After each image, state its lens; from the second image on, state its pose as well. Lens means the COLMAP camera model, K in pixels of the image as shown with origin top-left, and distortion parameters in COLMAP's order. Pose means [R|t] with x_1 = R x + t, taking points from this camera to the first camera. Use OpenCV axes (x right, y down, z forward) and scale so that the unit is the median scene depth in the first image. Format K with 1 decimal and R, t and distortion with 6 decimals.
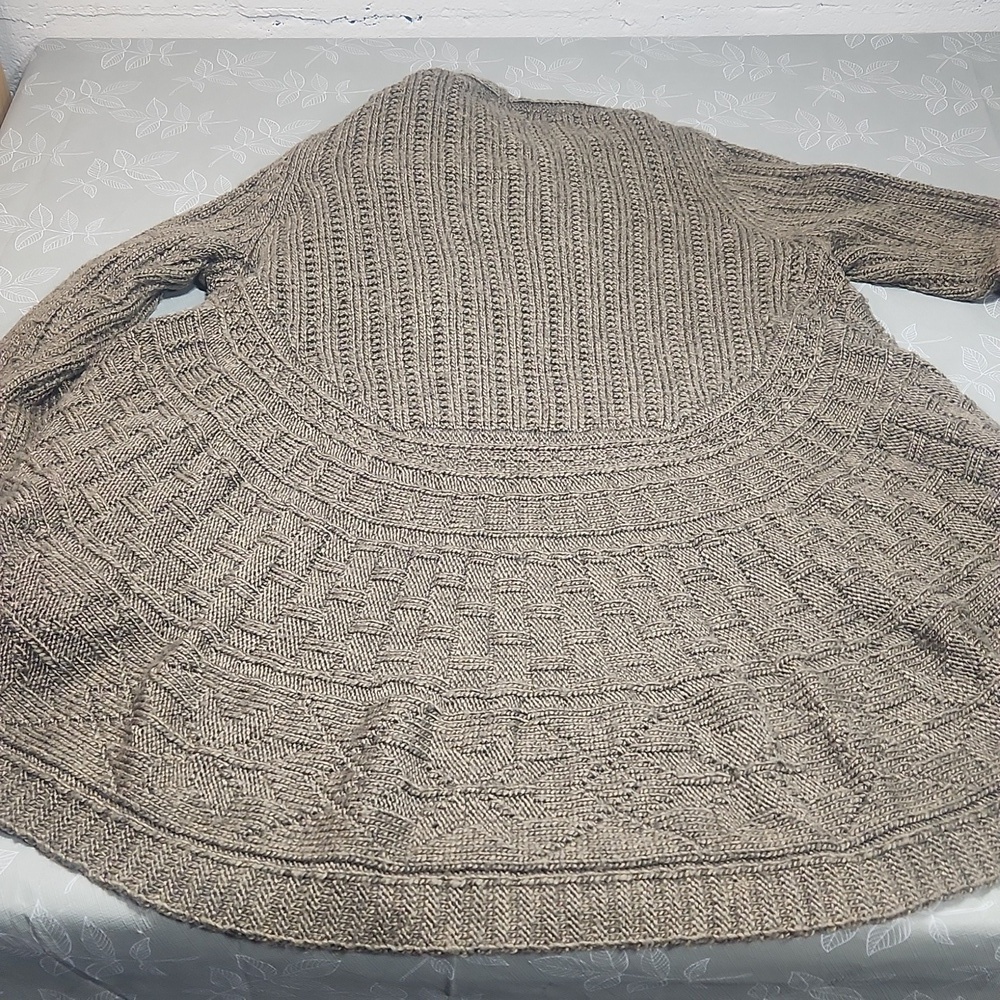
lens RADIAL K [[1431.4, 0, 467.0], [0, 1431.4, 500.5], [0, 0, 1]] dist [0.092440, -0.147415]
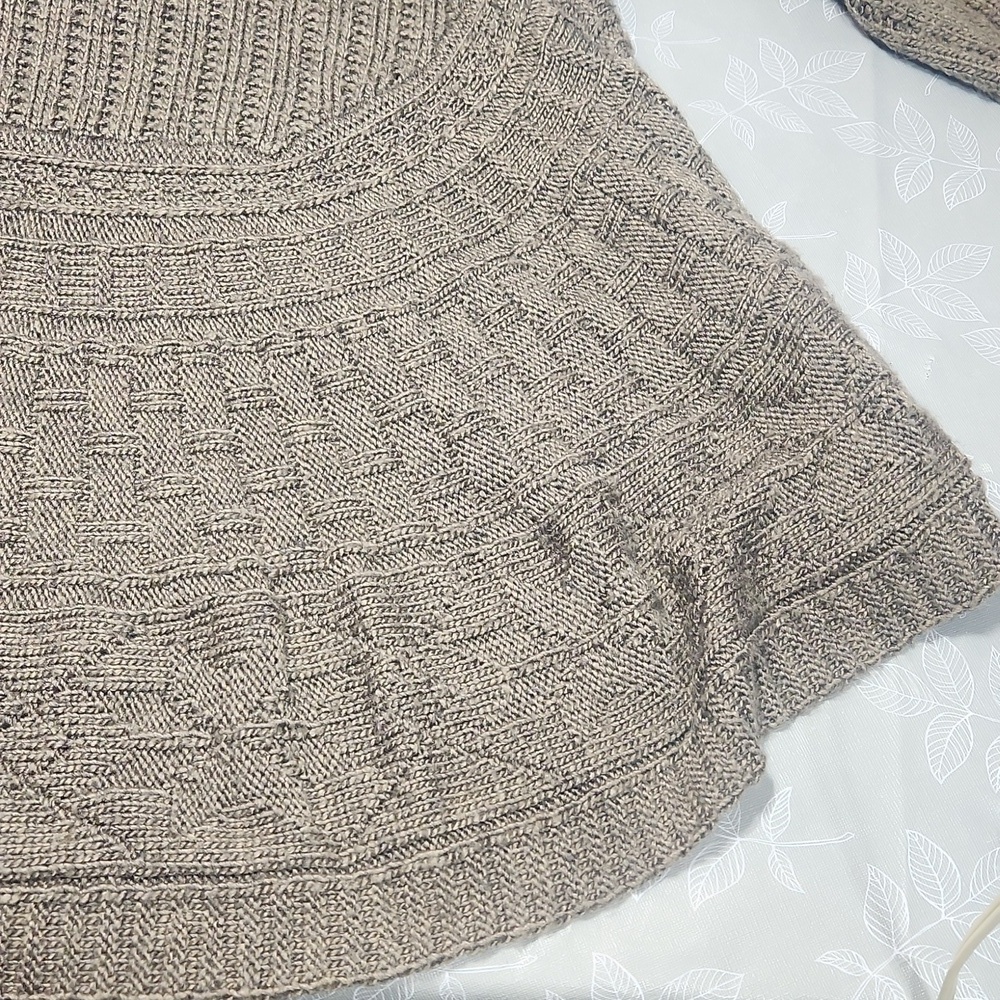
lens RADIAL K [[1456.6, 0, 501.1], [0, 1456.6, 501.3], [0, 0, 1]] dist [0.092877, -0.150613]
pose [[0.992693, 0.074171, 0.095184, 0.227405], [-0.098741, 0.952707, 0.287402, -0.118277], [-0.069365, -0.294700, 0.953069, 0.338013]]
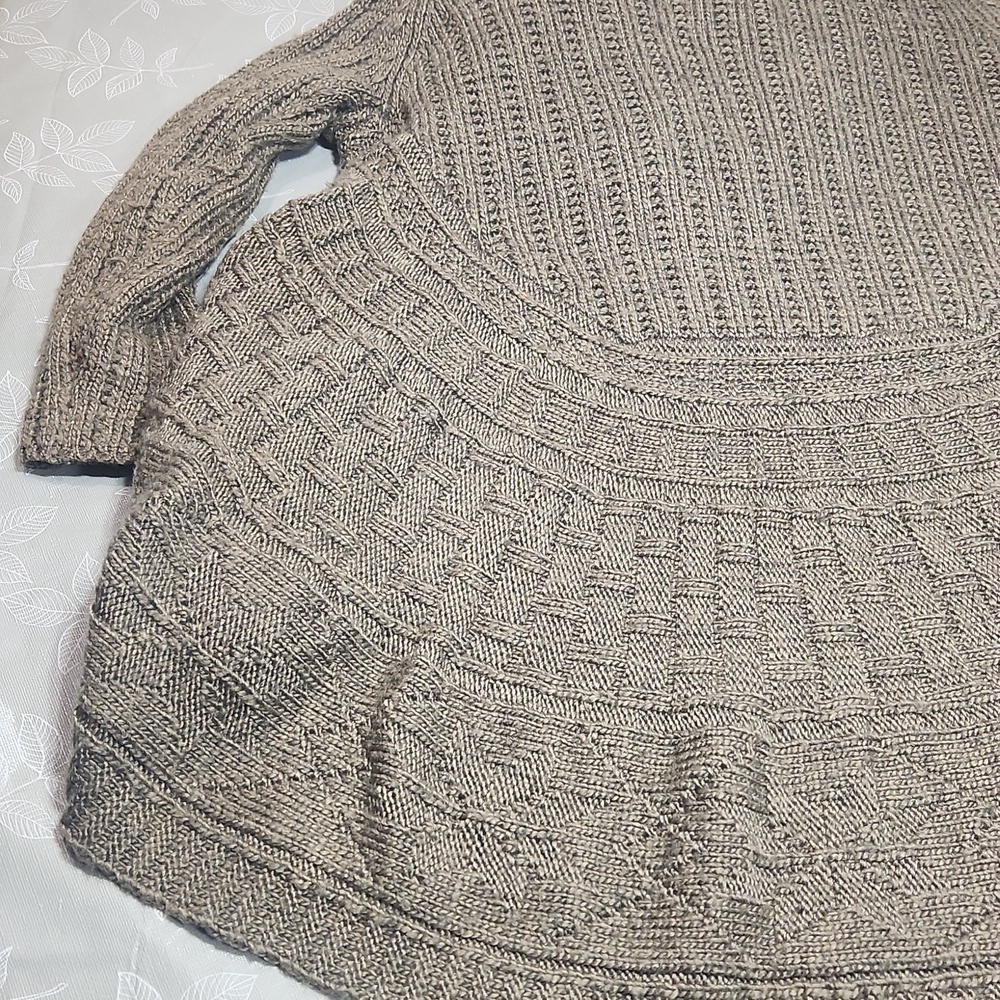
lens RADIAL K [[1456.6, 0, 501.1], [0, 1456.6, 501.3], [0, 0, 1]] dist [0.092877, -0.150613]
pose [[0.996692, -0.044062, 0.068292, -0.203820], [0.032841, 0.986973, 0.157496, -0.106318], [-0.074342, -0.154732, 0.985155, 0.248227]]
